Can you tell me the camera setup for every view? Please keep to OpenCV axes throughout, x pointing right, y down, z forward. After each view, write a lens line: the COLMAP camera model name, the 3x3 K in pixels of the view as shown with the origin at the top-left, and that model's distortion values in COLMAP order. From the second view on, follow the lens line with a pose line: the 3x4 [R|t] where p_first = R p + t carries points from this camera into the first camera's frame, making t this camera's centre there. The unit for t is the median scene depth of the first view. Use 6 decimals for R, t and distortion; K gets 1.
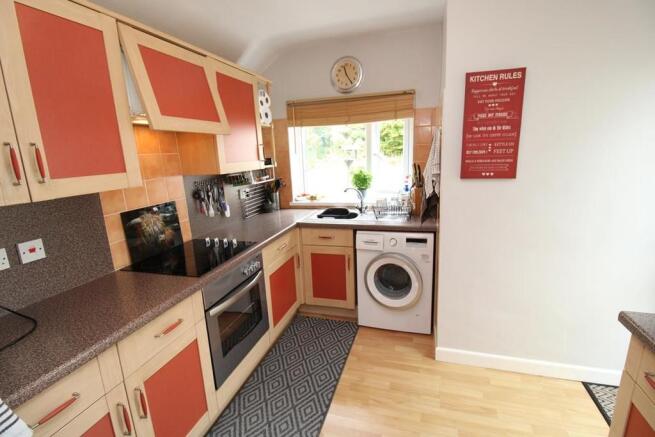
lens RADIAL K [[305.9, 0, 332.7], [0, 305.9, 218.4], [0, 0, 1]] dist [-0.015666, -0.001230]
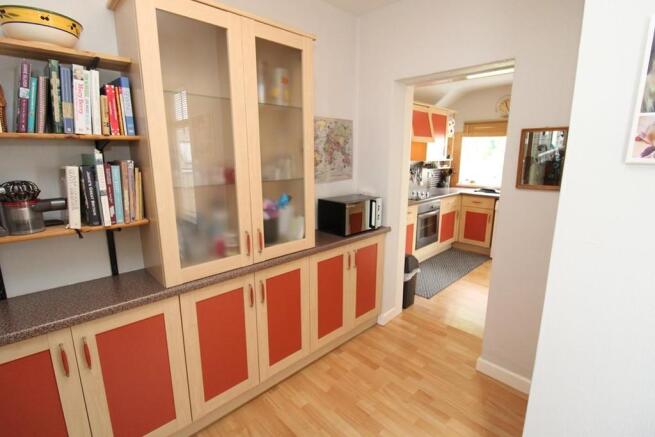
lens RADIAL K [[305.9, 0, 332.7], [0, 305.9, 218.4], [0, 0, 1]] dist [-0.015666, -0.001230]
pose [[0.871912, 0.139531, -0.469362, 0.084846], [-0.138431, 0.989679, 0.037052, 0.194904], [0.469687, 0.032668, 0.882228, -0.865286]]
